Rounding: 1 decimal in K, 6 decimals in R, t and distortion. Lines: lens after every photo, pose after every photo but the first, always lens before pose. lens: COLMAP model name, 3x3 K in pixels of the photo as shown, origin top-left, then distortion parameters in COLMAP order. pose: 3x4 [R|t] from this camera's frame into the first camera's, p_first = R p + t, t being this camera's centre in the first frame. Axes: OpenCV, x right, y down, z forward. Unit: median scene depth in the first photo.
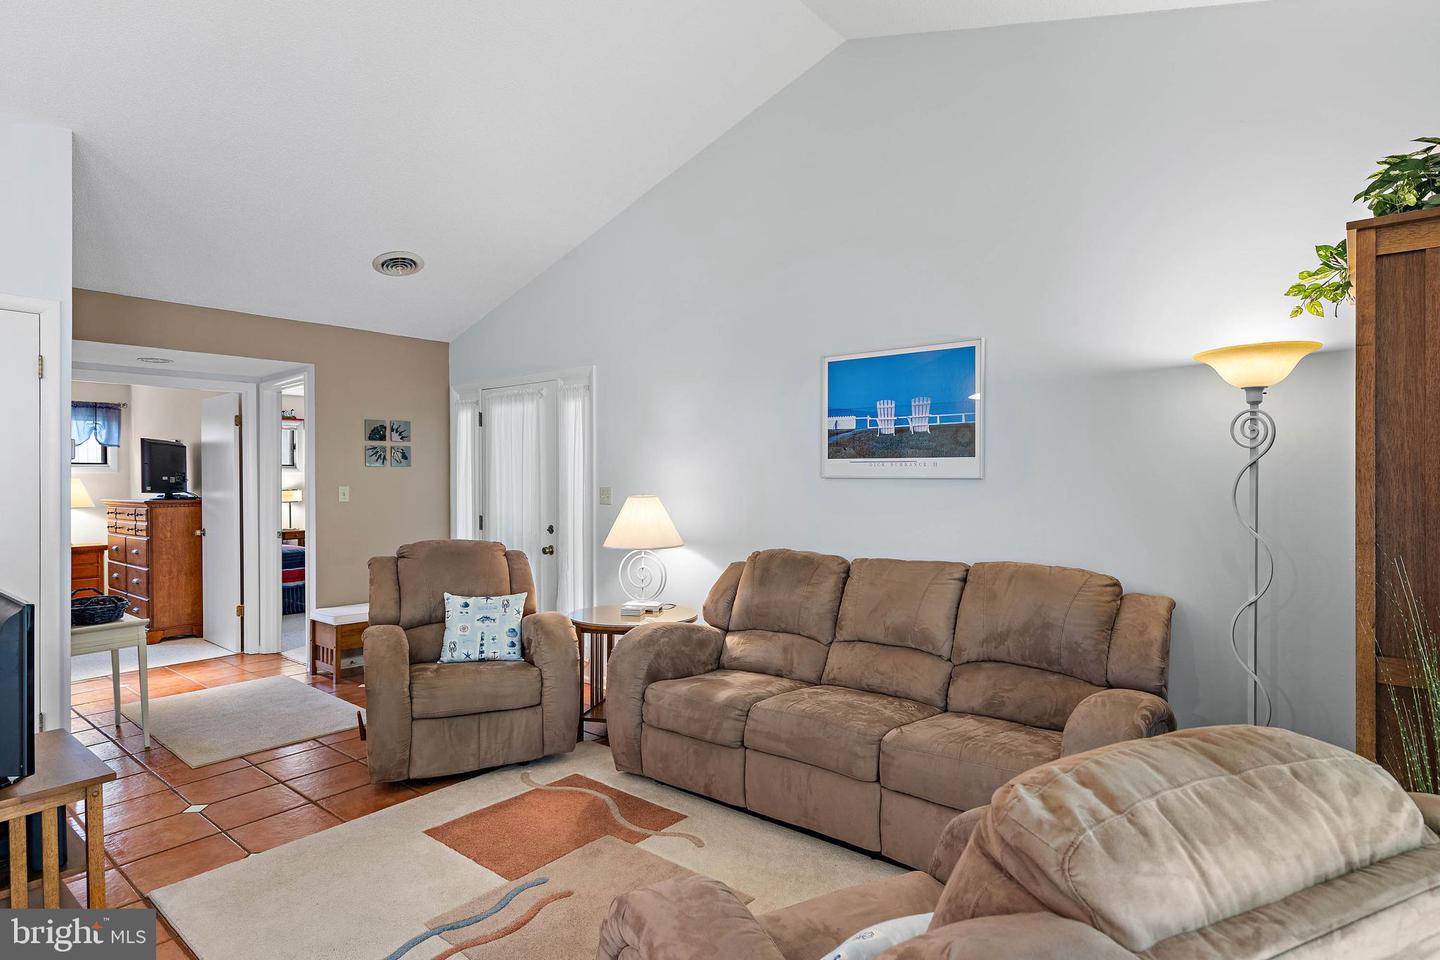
lens RADIAL K [[753.6, 0, 721.3], [0, 753.6, 487.4], [0, 0, 1]] dist [0.004743, 0.000881]
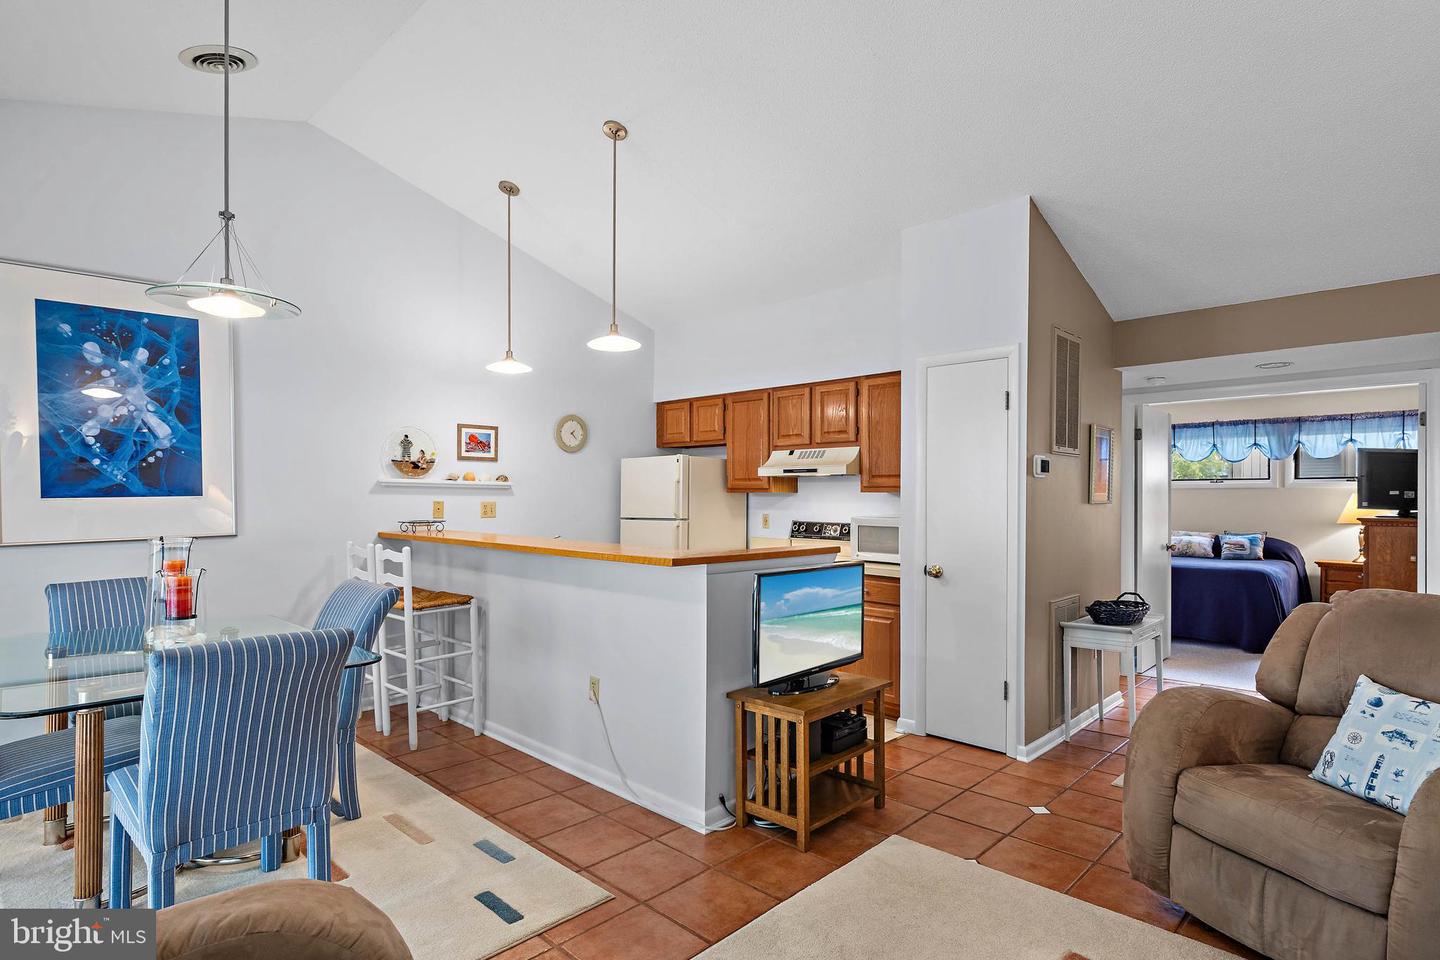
lens RADIAL K [[743.0, 0, 725.2], [0, 743.0, 503.2], [0, 0, 1]] dist [-0.000376, 0.000013]
pose [[-0.074463, 0.012994, -0.997139, 0.286083], [-0.013215, 0.999814, 0.014016, -0.003128], [0.997136, 0.014221, -0.074278, 0.531040]]
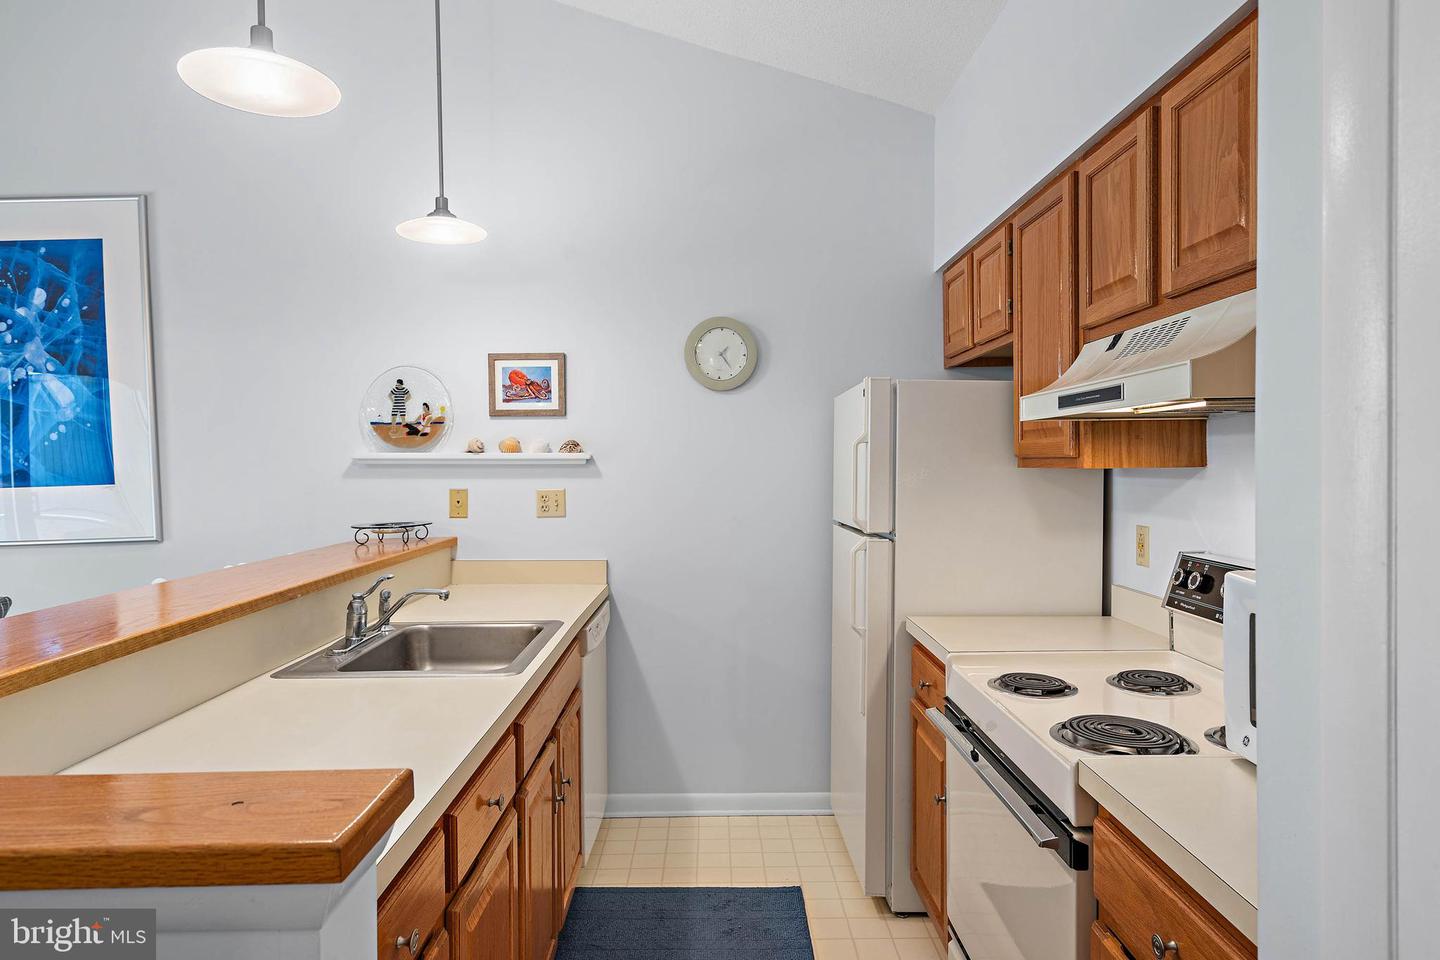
lens RADIAL K [[870.8, 0, 724.7], [0, 870.8, 474.0], [0, 0, 1]] dist [0.008209, 0.000666]
pose [[-0.762110, 0.019004, -0.647169, -0.602619], [0.006439, 0.999742, 0.021775, -0.014901], [0.647416, 0.012428, -0.762036, 0.792404]]
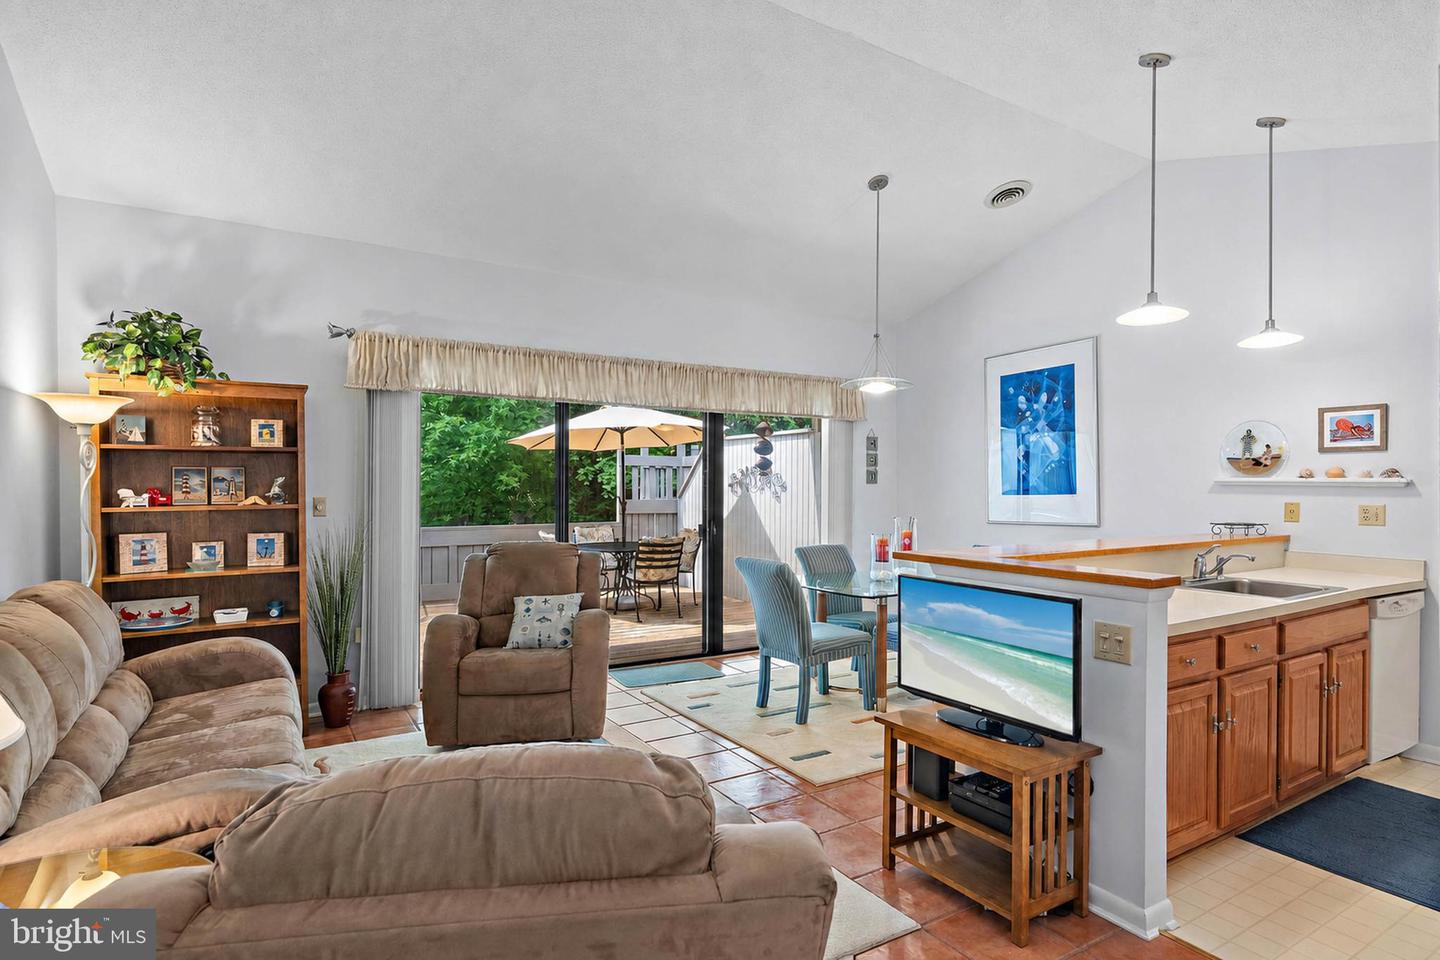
lens RADIAL K [[753.6, 0, 721.3], [0, 753.6, 487.4], [0, 0, 1]] dist [0.004743, 0.000881]
pose [[-0.946941, -0.001304, 0.321404, -0.526574], [0.001720, 0.999957, 0.009123, -0.016190], [-0.321402, 0.009192, -0.946898, 1.282079]]
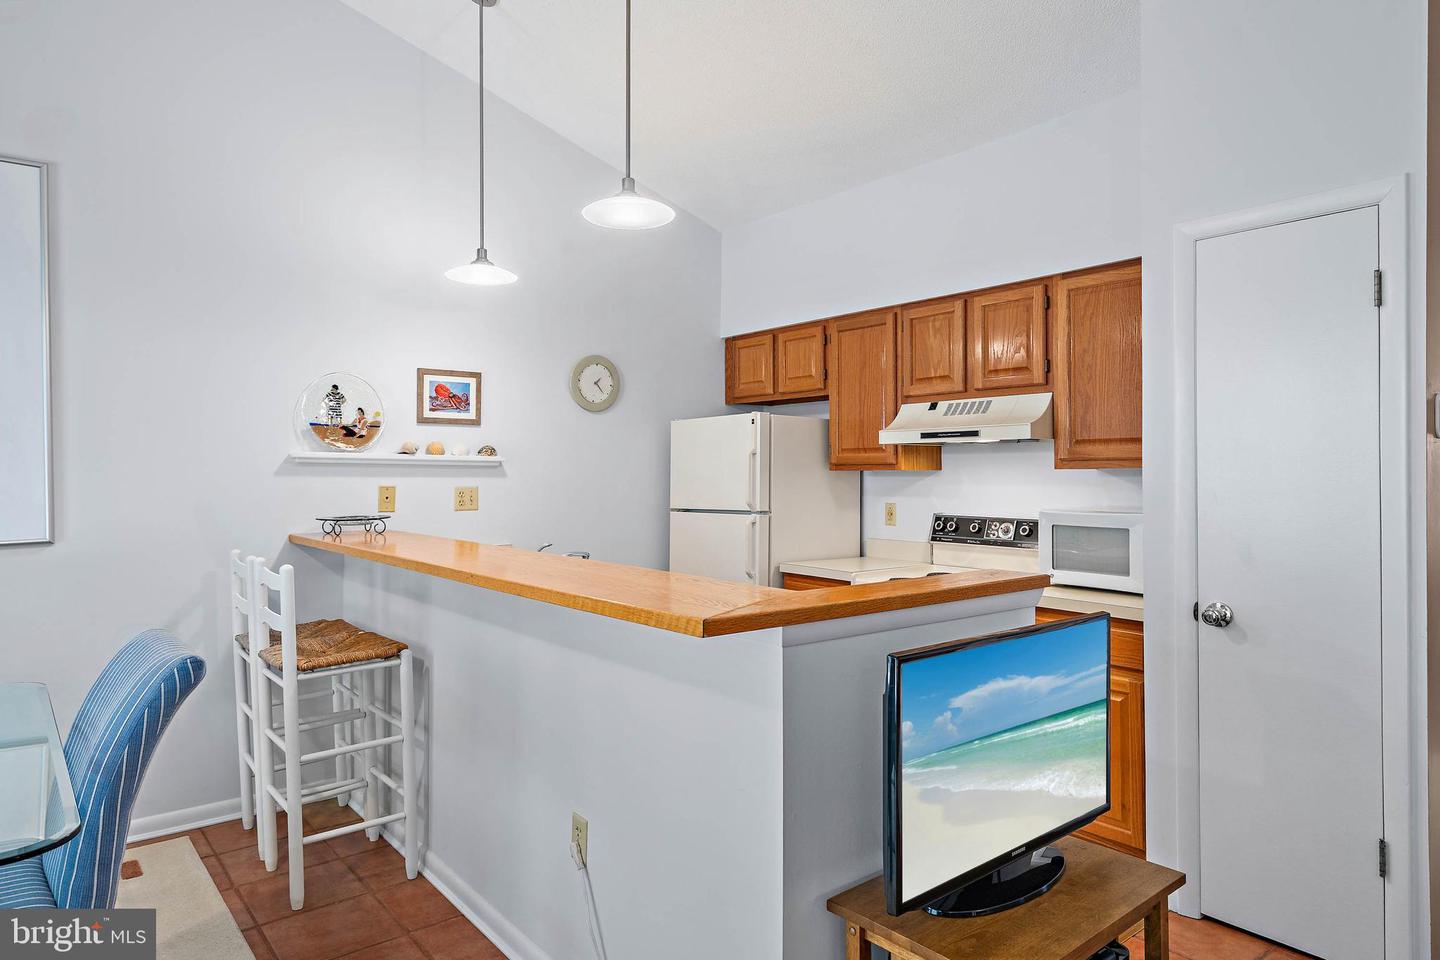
lens RADIAL K [[870.8, 0, 724.7], [0, 870.8, 474.0], [0, 0, 1]] dist [0.008209, 0.000666]
pose [[-0.193904, 0.004616, -0.981010, -0.064729], [-0.007768, 0.999950, 0.006240, -0.004924], [0.980990, 0.008831, -0.193858, 0.509083]]
